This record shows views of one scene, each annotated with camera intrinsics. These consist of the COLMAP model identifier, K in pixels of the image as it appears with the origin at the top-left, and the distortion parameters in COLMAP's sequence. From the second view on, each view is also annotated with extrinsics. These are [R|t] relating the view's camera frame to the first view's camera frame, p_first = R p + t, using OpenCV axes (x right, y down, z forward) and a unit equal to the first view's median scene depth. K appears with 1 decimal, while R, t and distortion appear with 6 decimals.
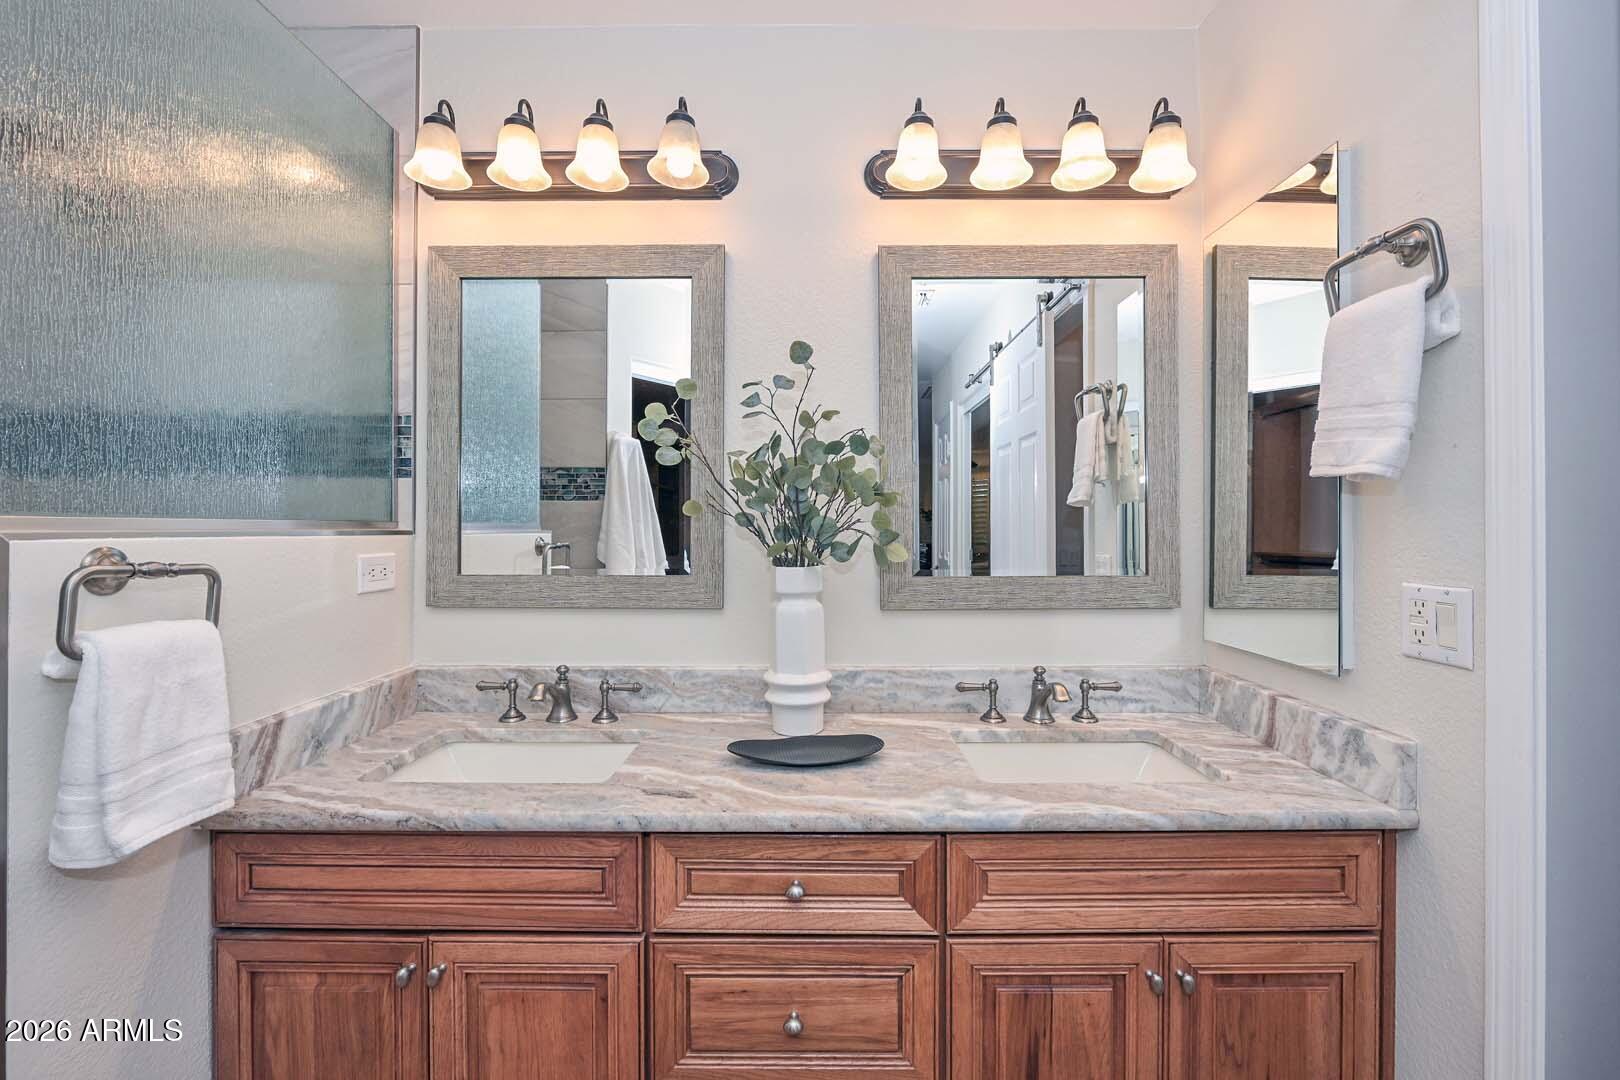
lens RADIAL K [[695.7, 0, 813.0], [0, 695.7, 527.0], [0, 0, 1]] dist [-0.010354, 0.001337]
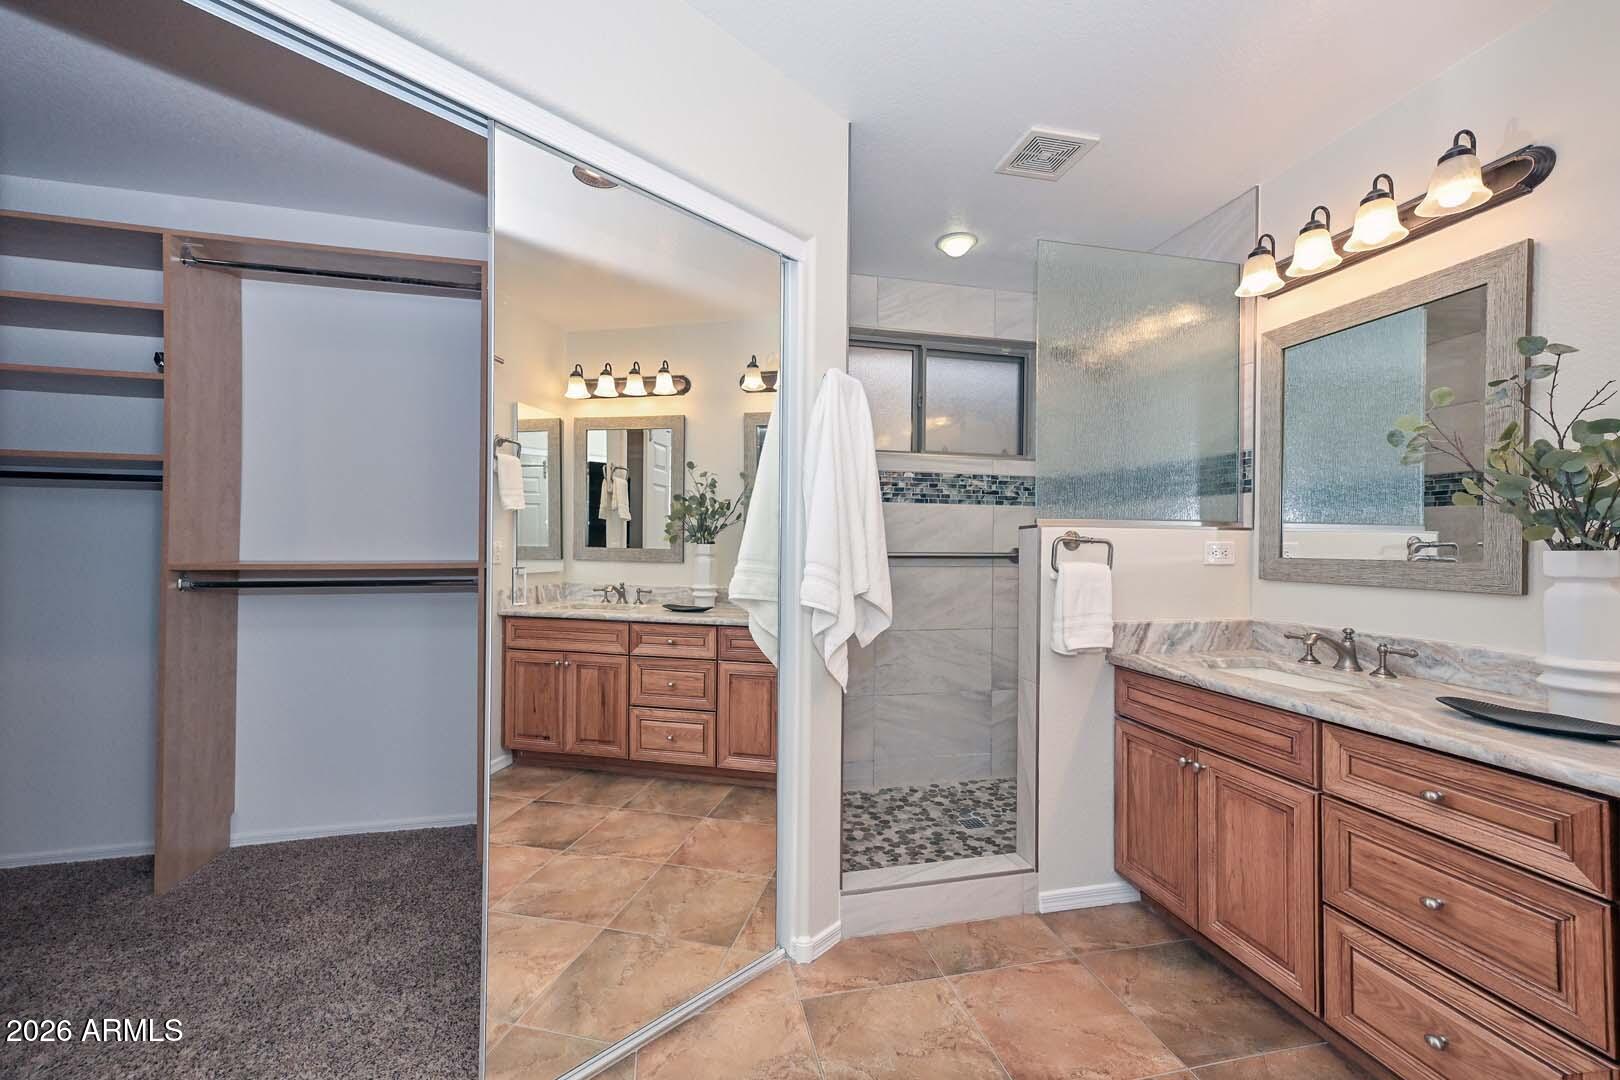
lens RADIAL K [[647.9, 0, 817.7], [0, 647.9, 545.8], [0, 0, 1]] dist [0.010082, 0.001171]
pose [[0.235705, -0.000304, -0.971825, 0.621630], [-0.004785, 0.999987, -0.001473, 0.055605], [0.971813, 0.004997, 0.235700, -0.262223]]
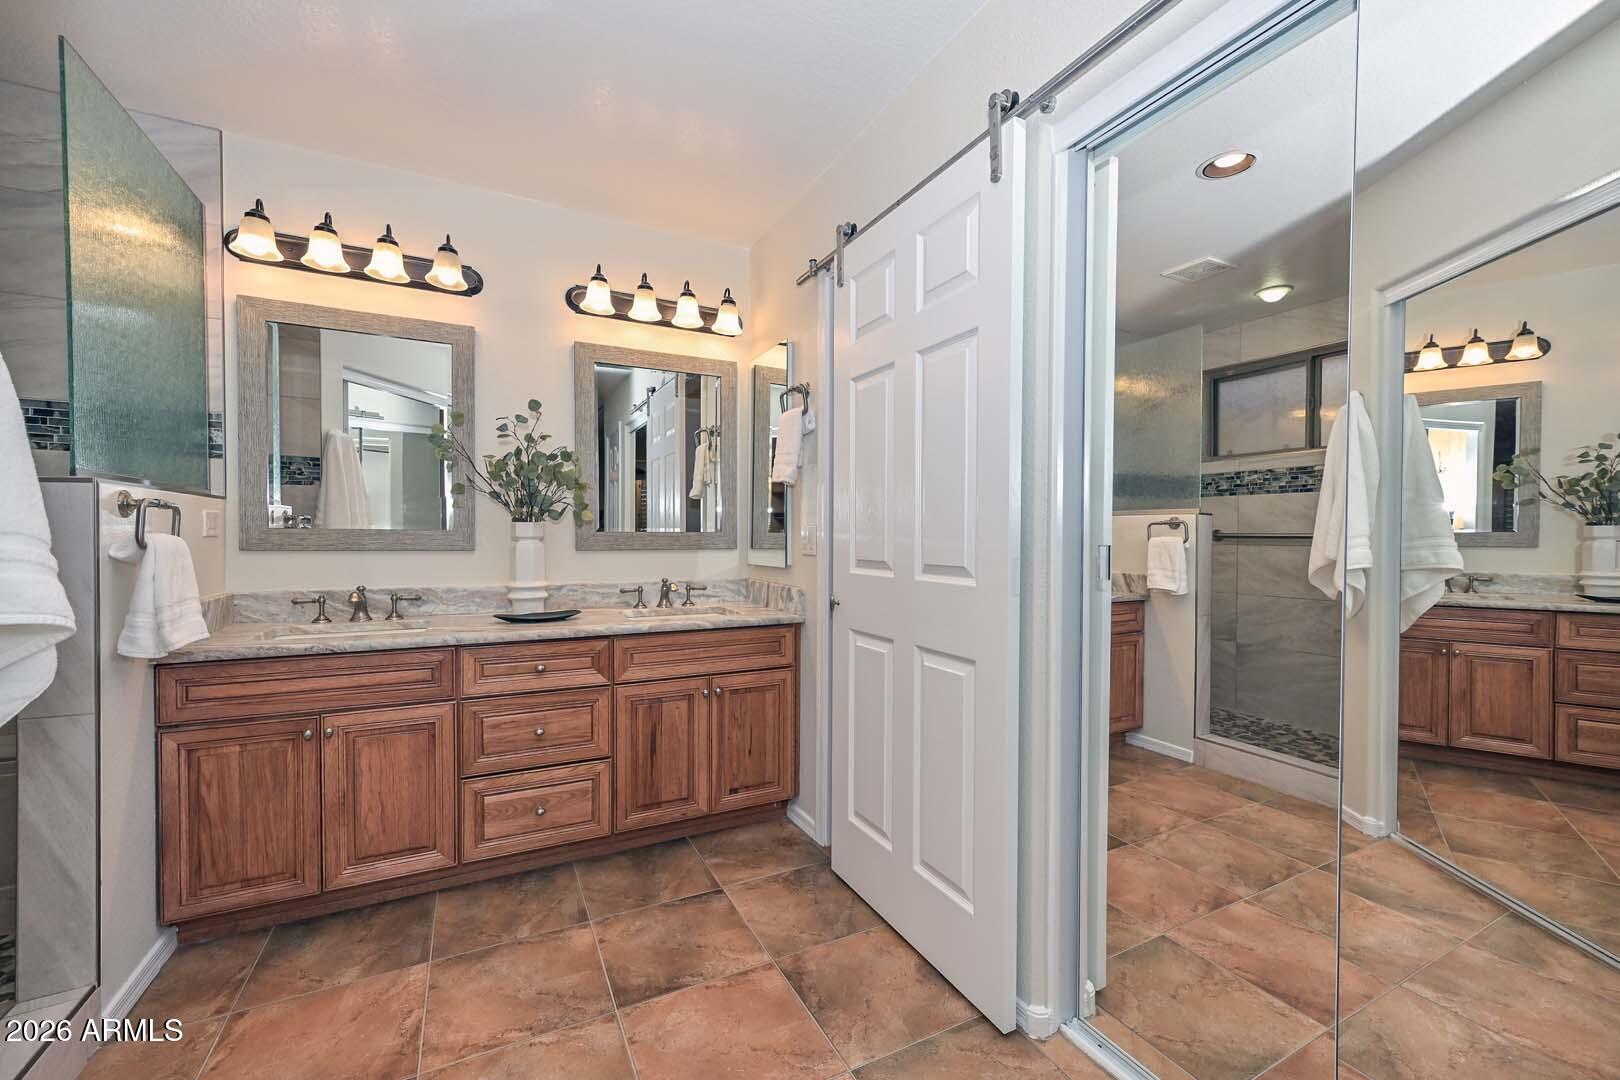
lens RADIAL K [[647.9, 0, 809.1], [0, 647.9, 547.1], [0, 0, 1]] dist [0.010082, 0.001171]
pose [[0.887775, -0.004091, 0.460259, -0.148813], [-0.007833, 0.999681, 0.023994, 0.073663], [-0.460210, -0.024906, 0.887460, -0.802755]]
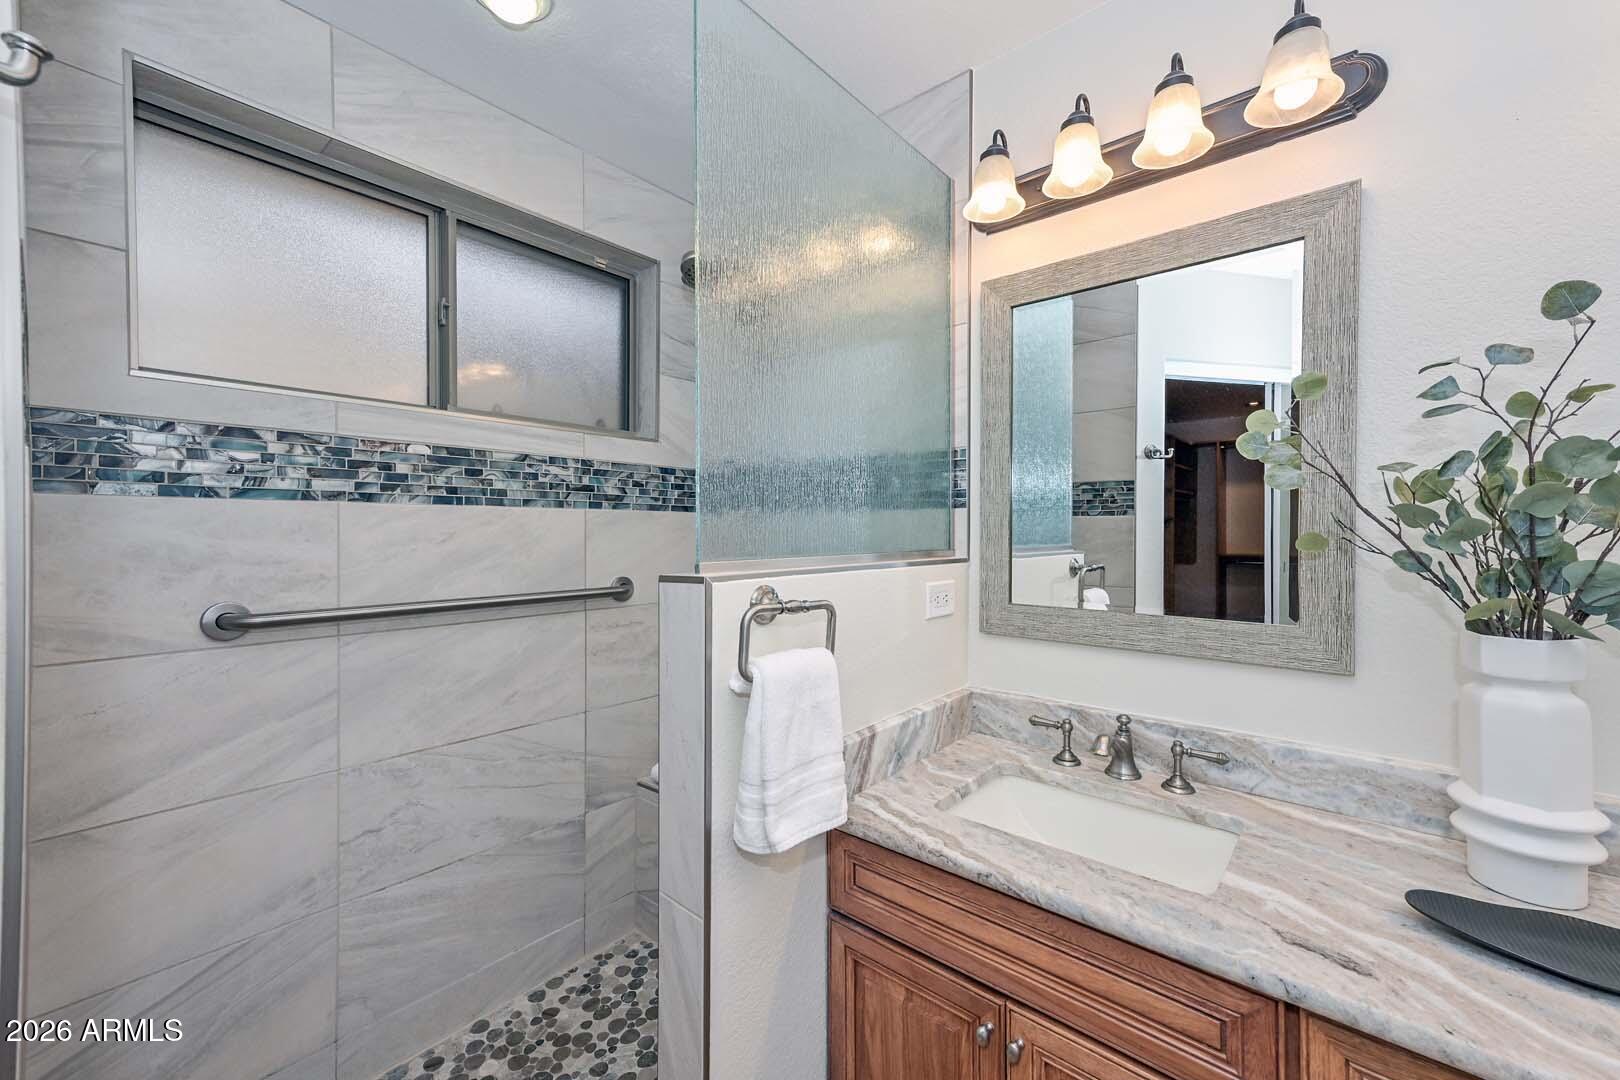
lens RADIAL K [[647.9, 0, 812.6], [0, 647.9, 535.7], [0, 0, 1]] dist [0.010082, 0.001171]
pose [[0.762291, 0.005587, -0.647211, -0.132167], [0.001921, 0.999939, 0.010896, -0.044251], [0.647232, -0.009549, 0.762233, 0.108336]]
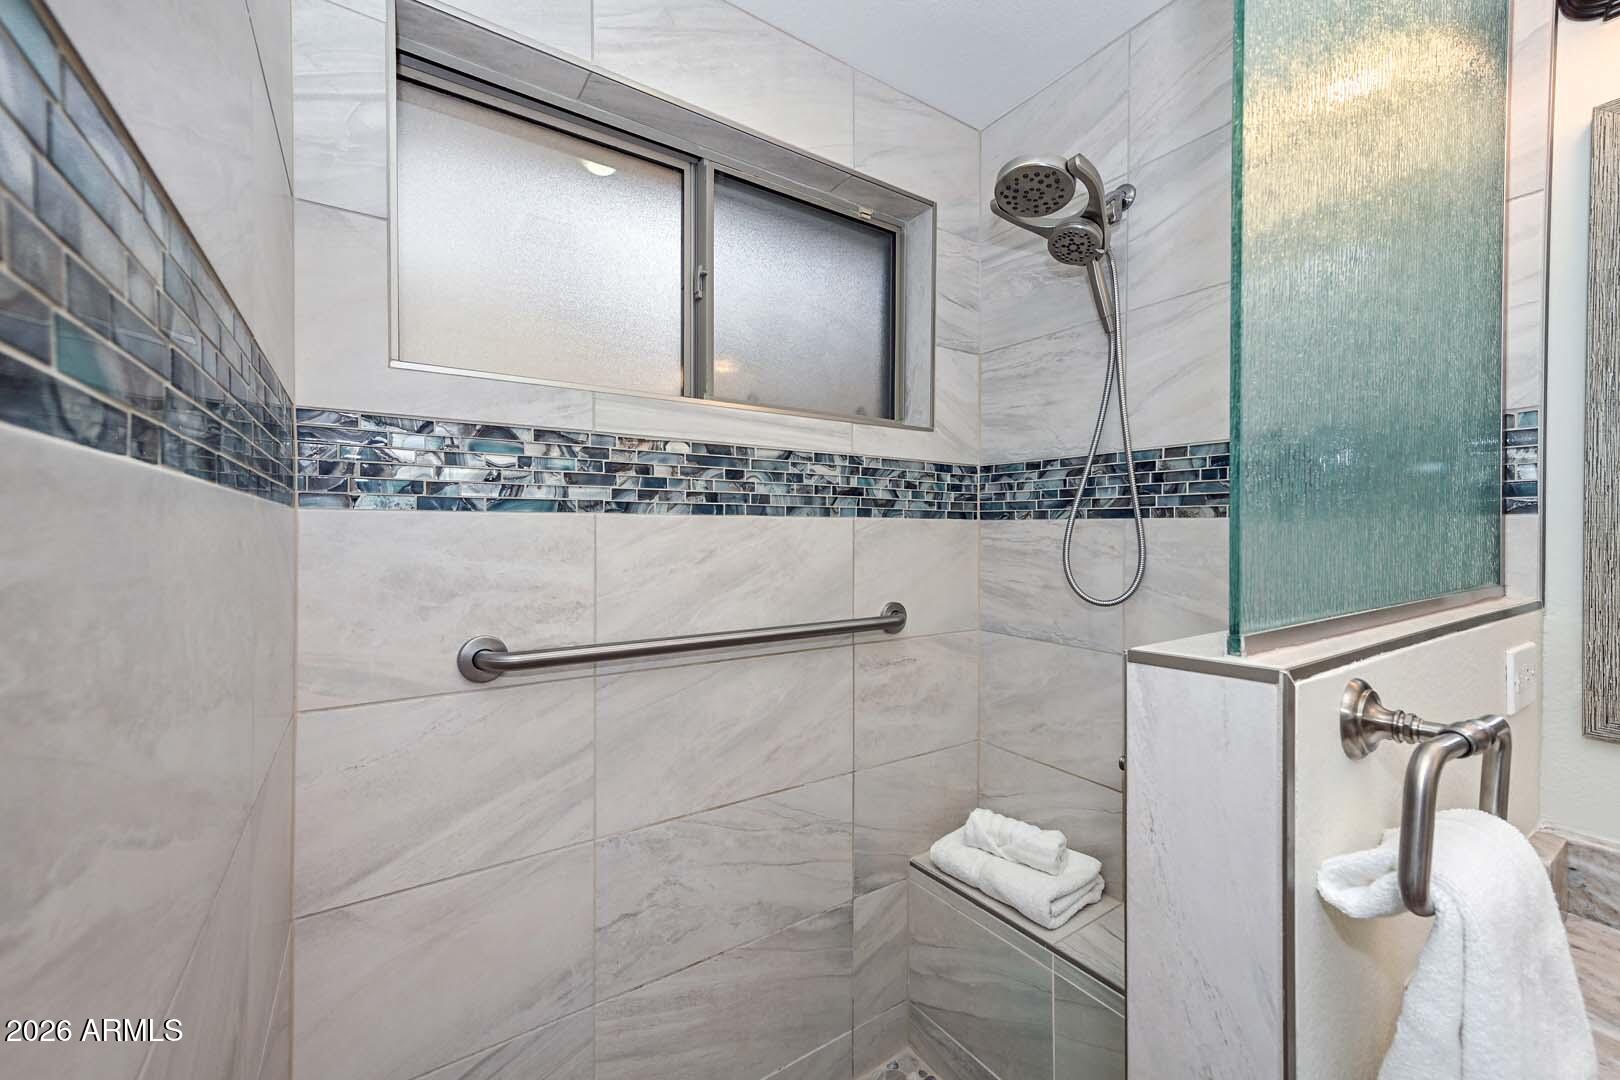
lens RADIAL K [[647.9, 0, 803.2], [0, 647.9, 535.8], [0, 0, 1]] dist [0.010082, 0.001171]
pose [[0.550170, 0.005504, -0.835035, -0.500478], [0.002683, 0.999961, 0.008358, -0.064329], [0.835048, -0.006838, 0.550134, 0.167566]]
